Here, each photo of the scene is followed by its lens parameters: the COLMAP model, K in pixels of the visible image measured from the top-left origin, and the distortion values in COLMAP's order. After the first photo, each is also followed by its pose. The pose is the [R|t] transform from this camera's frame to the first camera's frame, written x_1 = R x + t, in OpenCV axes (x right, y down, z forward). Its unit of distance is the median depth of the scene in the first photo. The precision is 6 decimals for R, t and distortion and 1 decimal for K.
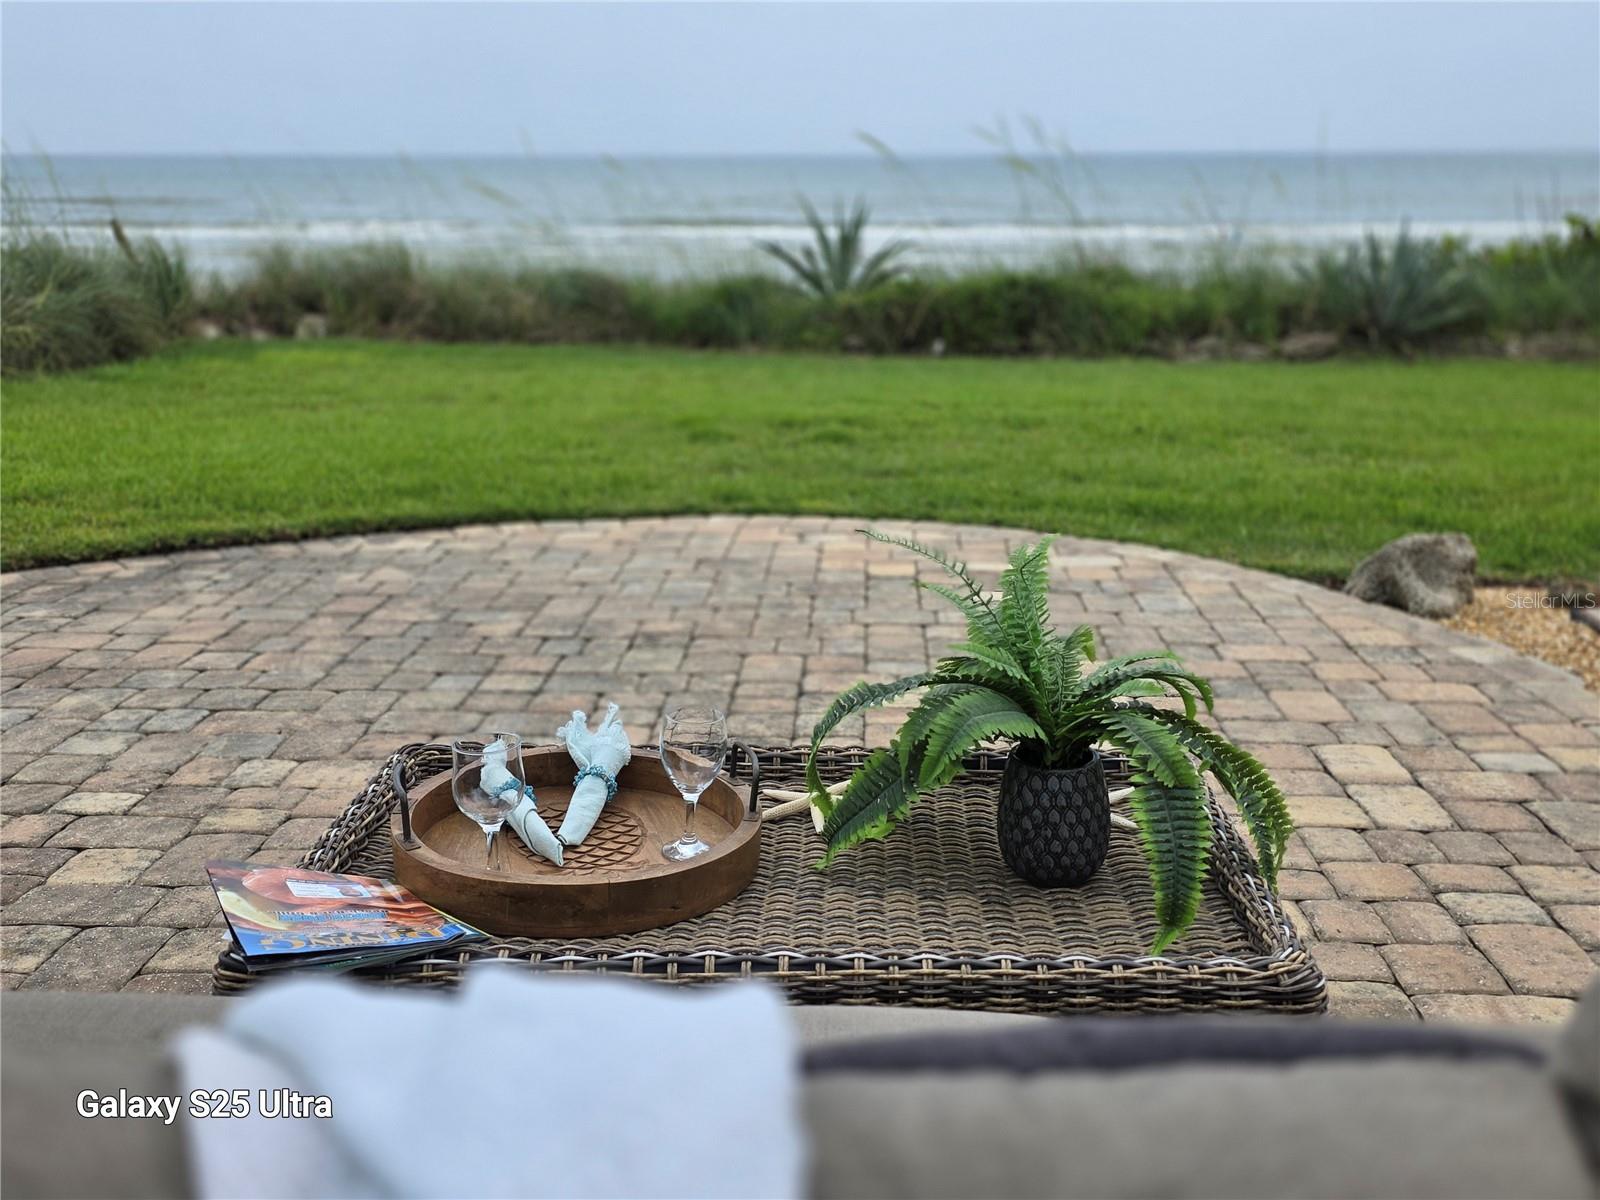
lens RADIAL K [[1541.6, 0, 805.6], [0, 1541.6, 616.1], [0, 0, 1]] dist [0.055632, 0.000000]
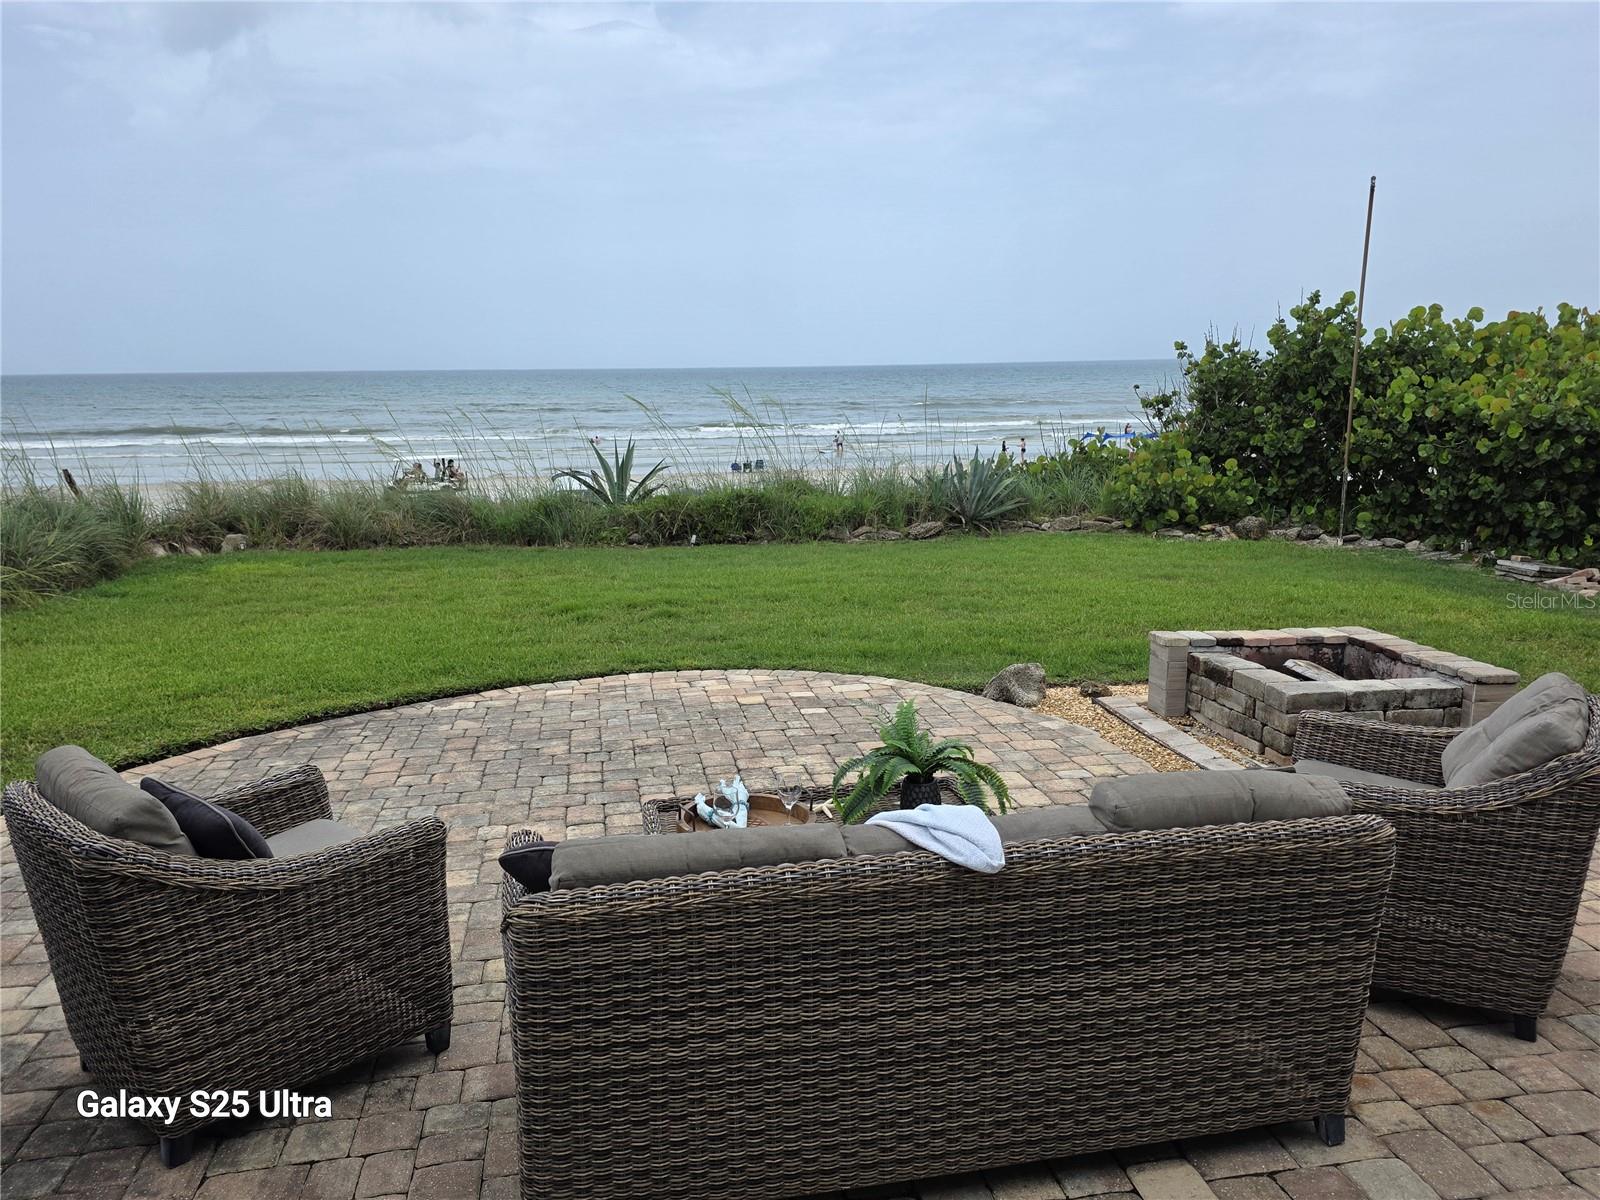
lens RADIAL K [[1190.9, 0, 796.4], [0, 1190.9, 607.4], [0, 0, 1]] dist [0.054242, -0.049893]
pose [[0.975582, -0.053565, 0.213004, -0.188921], [0.072290, 0.994080, -0.081106, -0.021615], [-0.207398, 0.094524, 0.973679, -0.402201]]
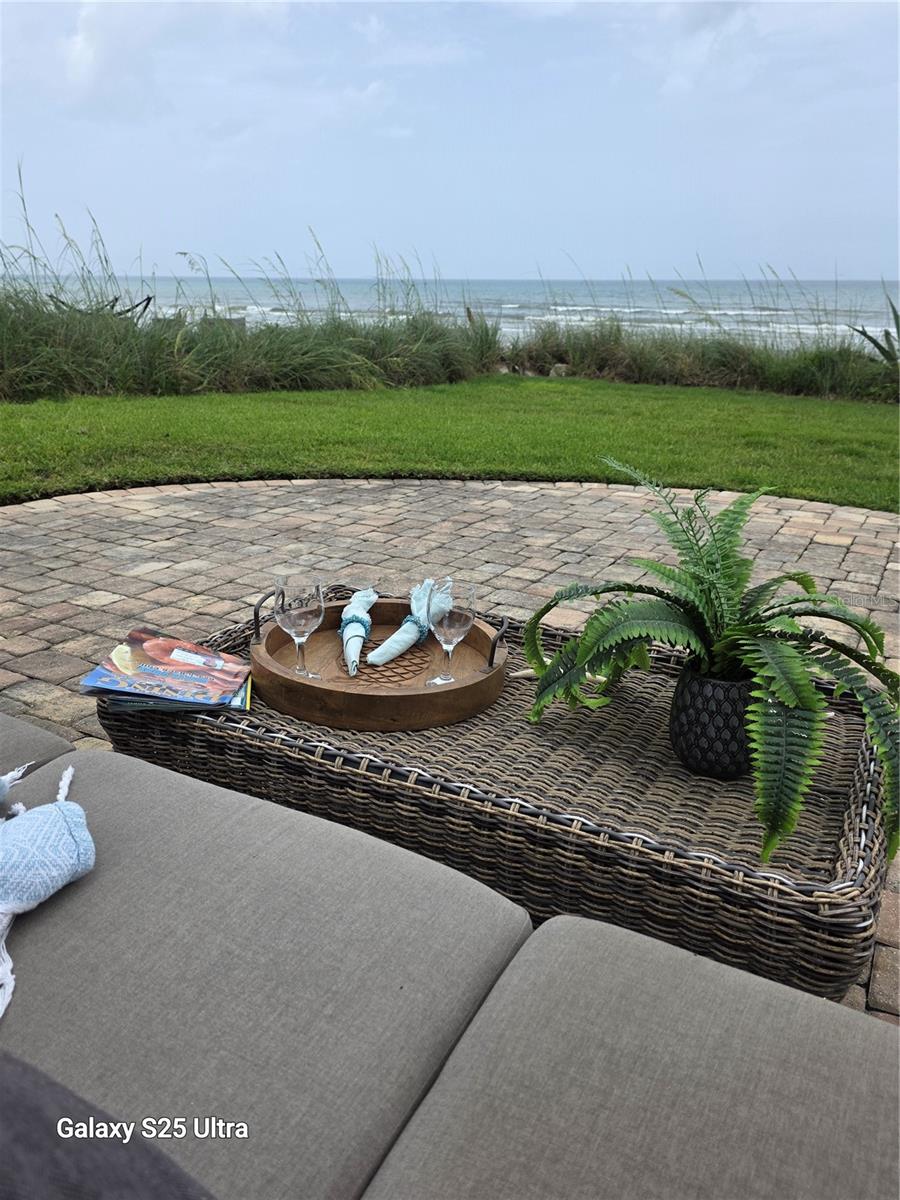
lens RADIAL K [[893.2, 0, 440.5], [0, 893.2, 595.1], [0, 0, 1]] dist [0.054242, -0.049893]
pose [[0.889948, 0.157859, -0.427870, 0.099411], [-0.137499, 0.987402, 0.078302, 0.004125], [0.434840, -0.010853, 0.900442, 0.111606]]
